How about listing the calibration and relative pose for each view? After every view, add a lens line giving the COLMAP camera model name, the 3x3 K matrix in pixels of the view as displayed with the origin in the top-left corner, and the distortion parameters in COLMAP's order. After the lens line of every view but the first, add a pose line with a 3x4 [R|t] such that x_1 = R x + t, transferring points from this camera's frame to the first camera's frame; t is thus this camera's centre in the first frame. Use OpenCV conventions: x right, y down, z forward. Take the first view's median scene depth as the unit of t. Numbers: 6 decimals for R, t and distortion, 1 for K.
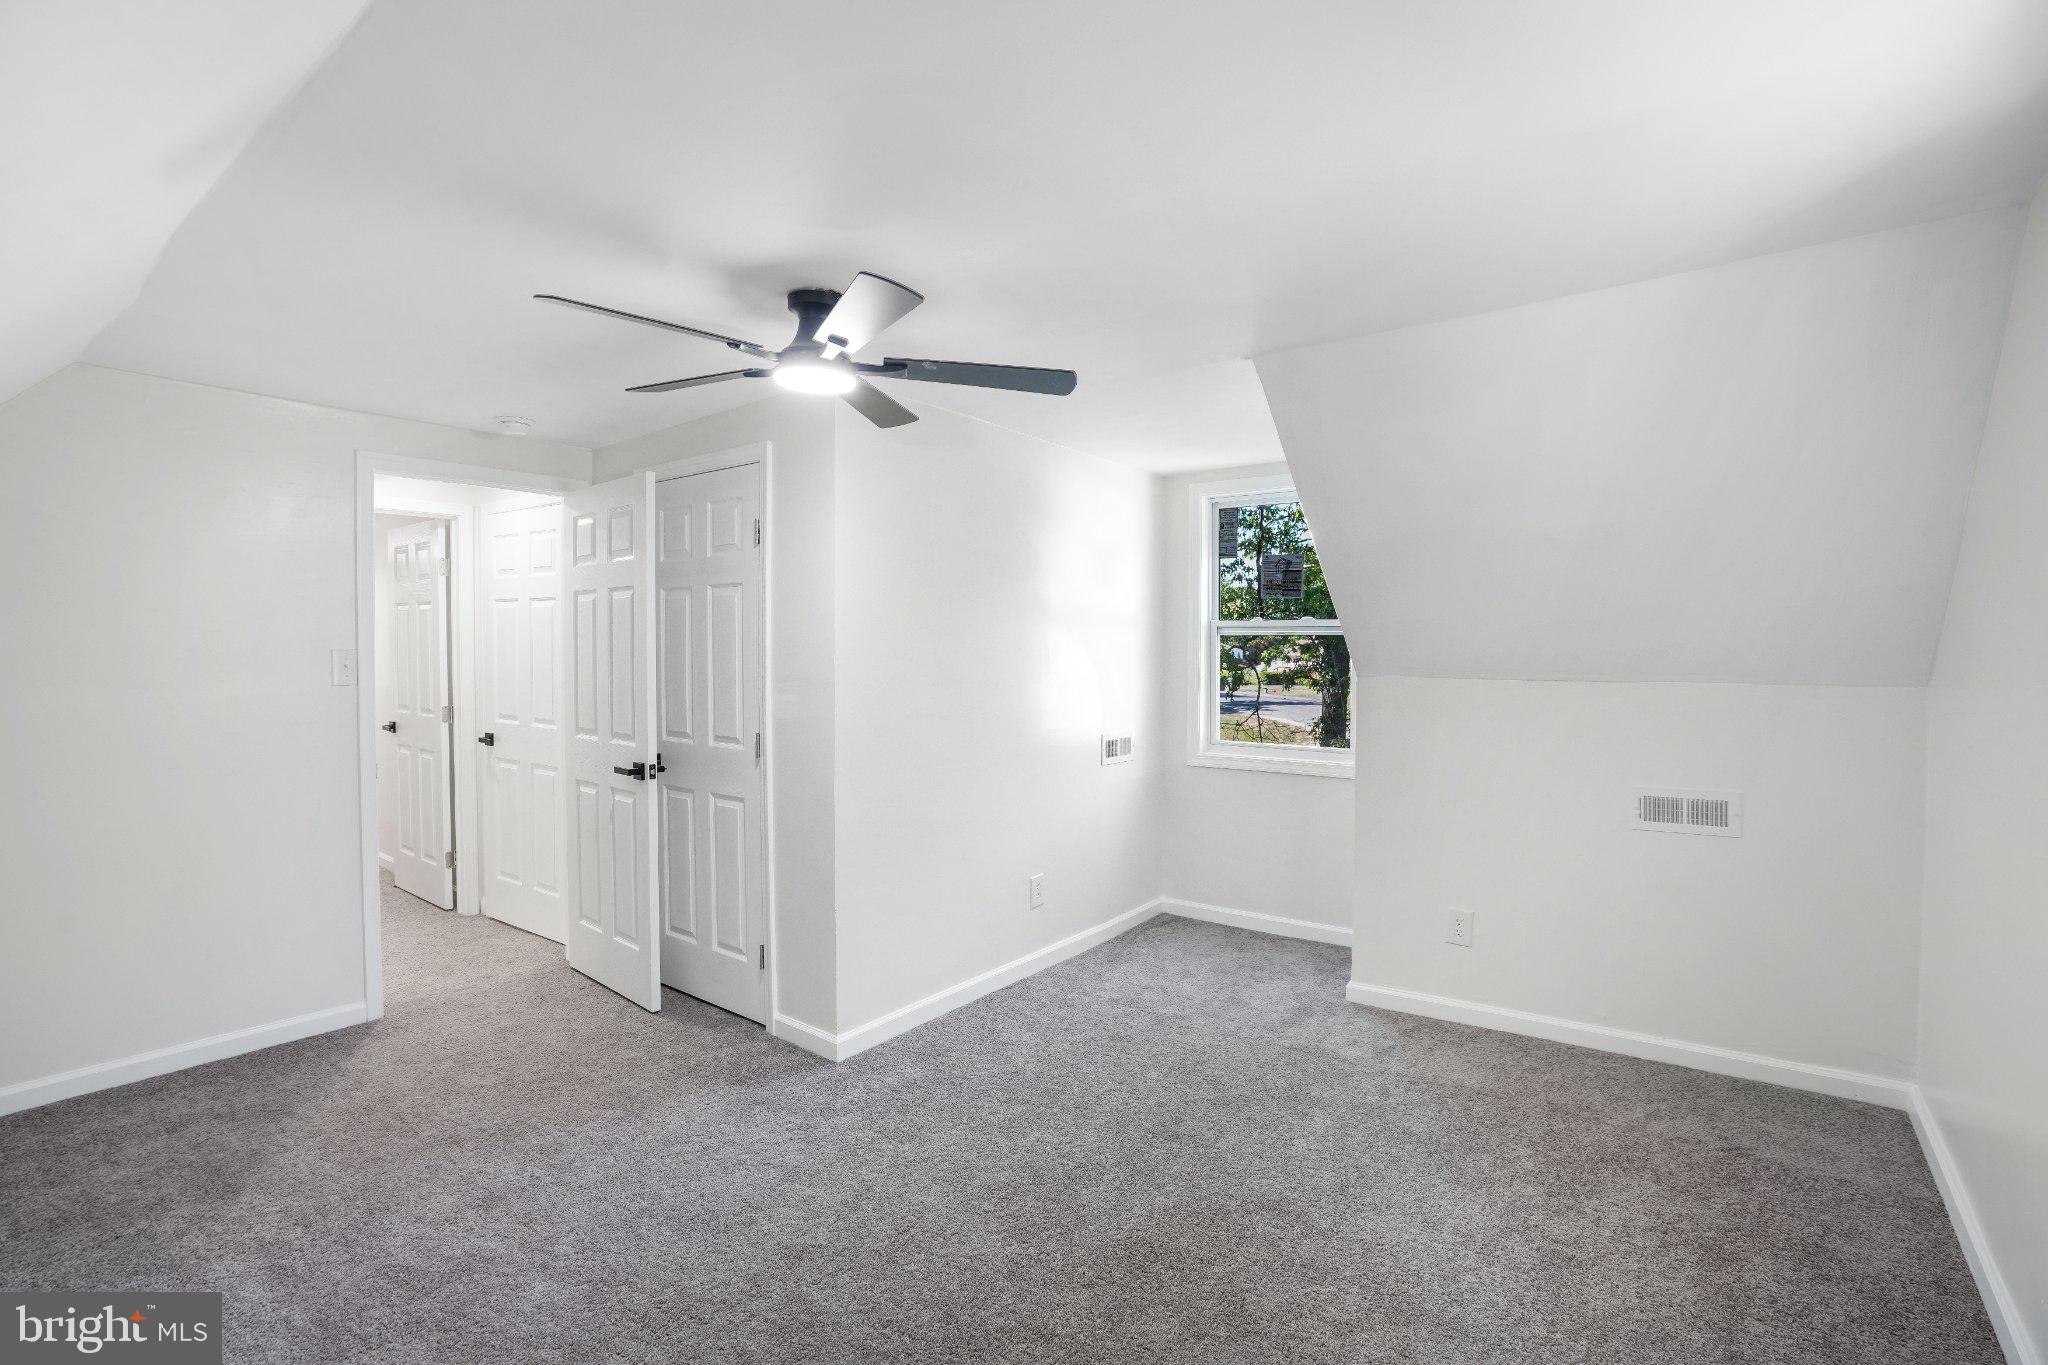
lens RADIAL K [[947.4, 0, 1024.2], [0, 947.4, 668.9], [0, 0, 1]] dist [-0.063535, 0.023139]
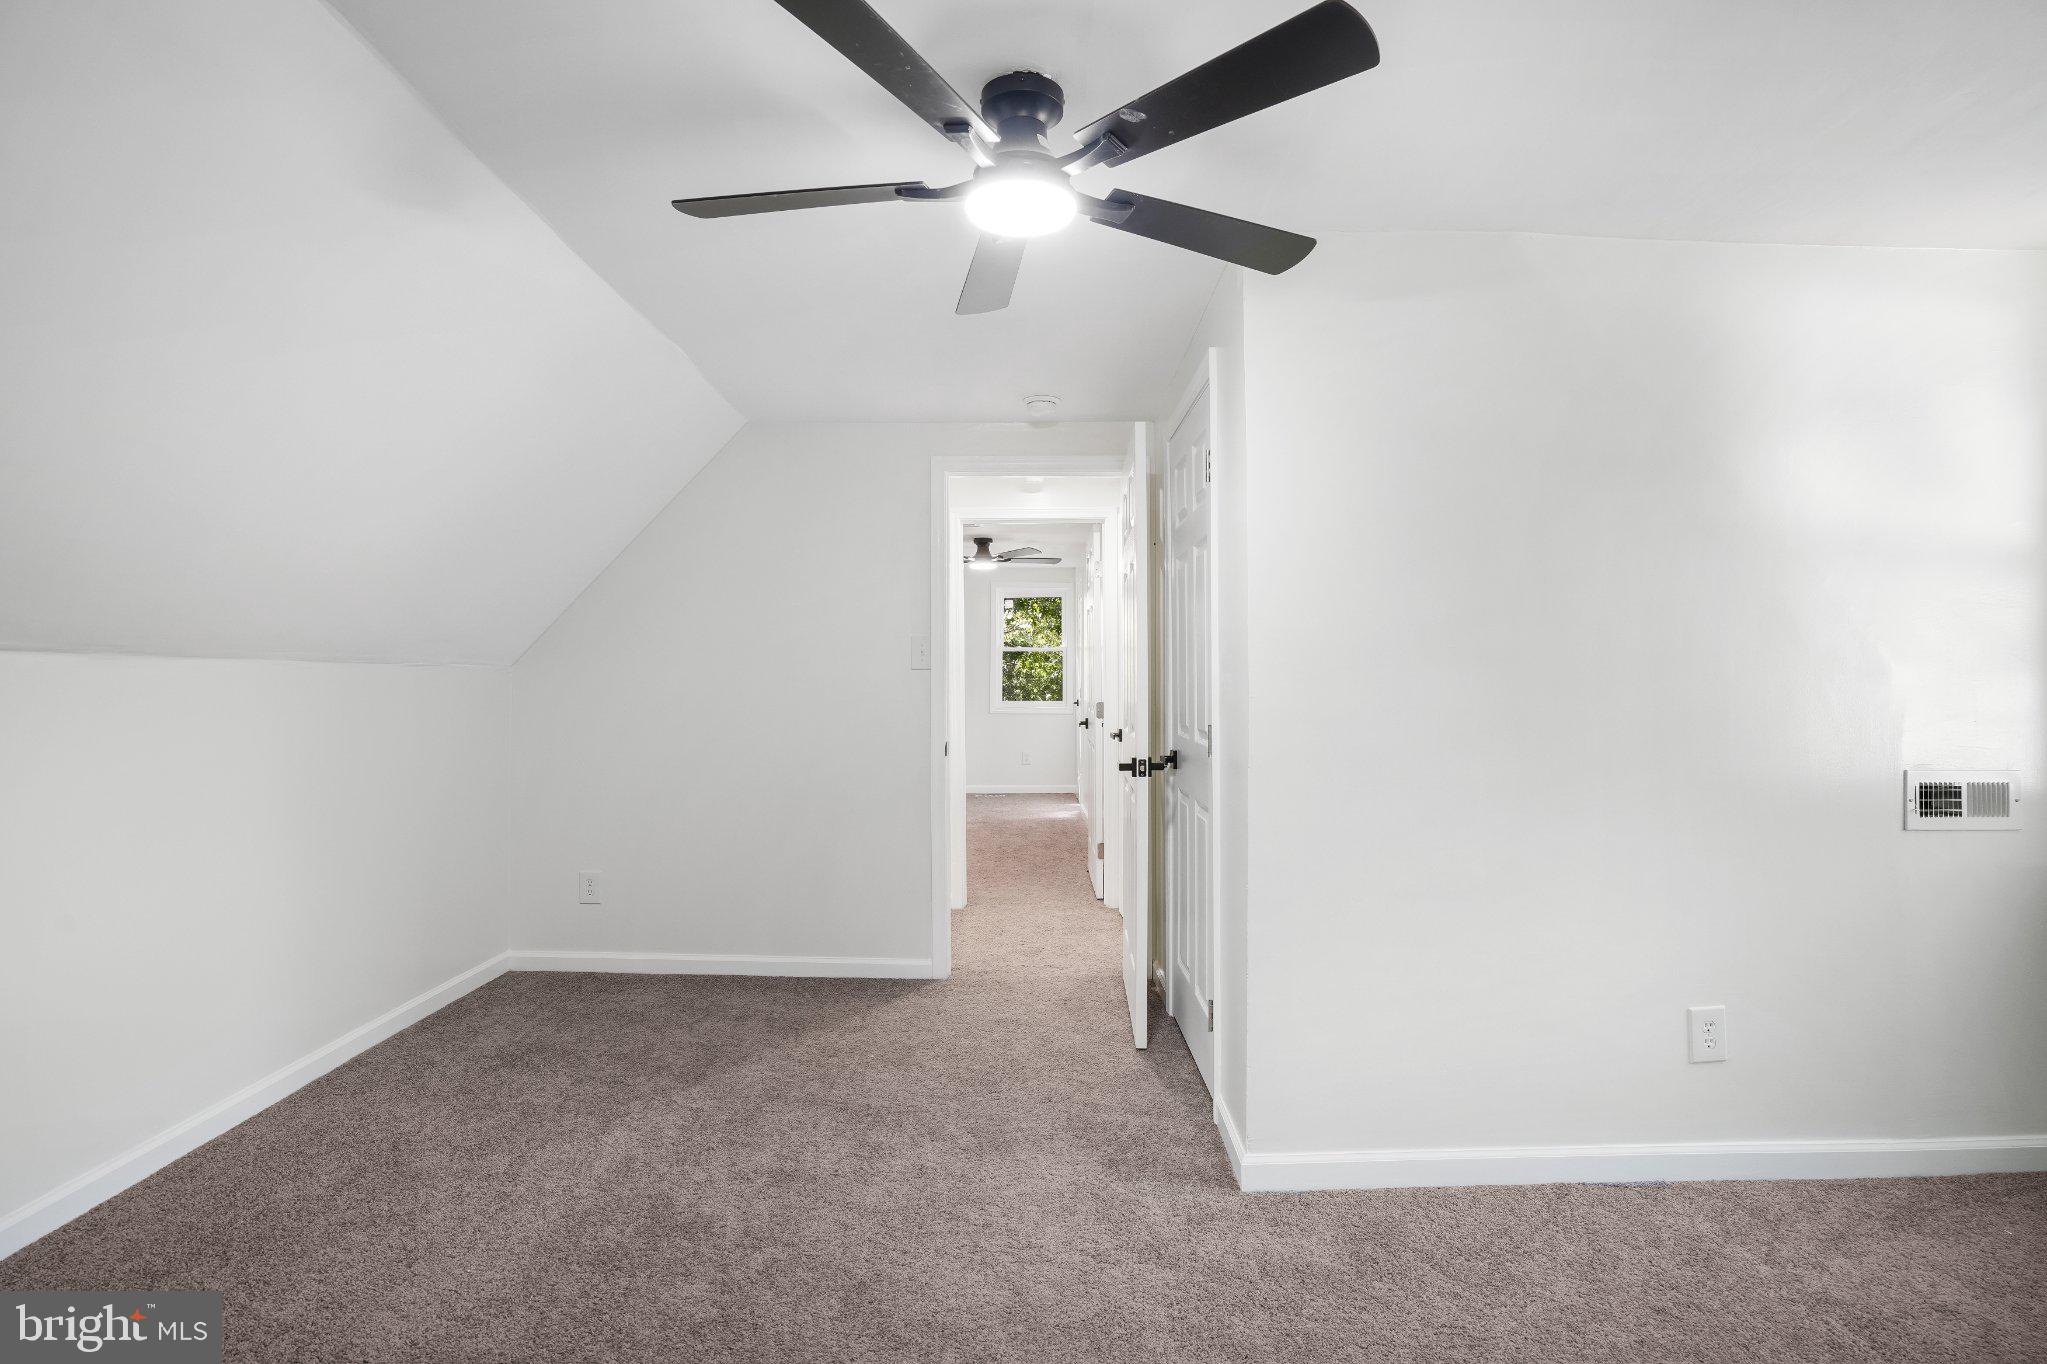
lens RADIAL K [[946.9, 0, 1023.7], [0, 946.9, 668.4], [0, 0, 1]] dist [-0.063535, 0.023139]
pose [[0.610055, -0.009694, -0.792300, 0.226854], [-0.017620, 0.999512, -0.025797, 0.042580], [0.792163, 0.029698, 0.609586, 0.381868]]
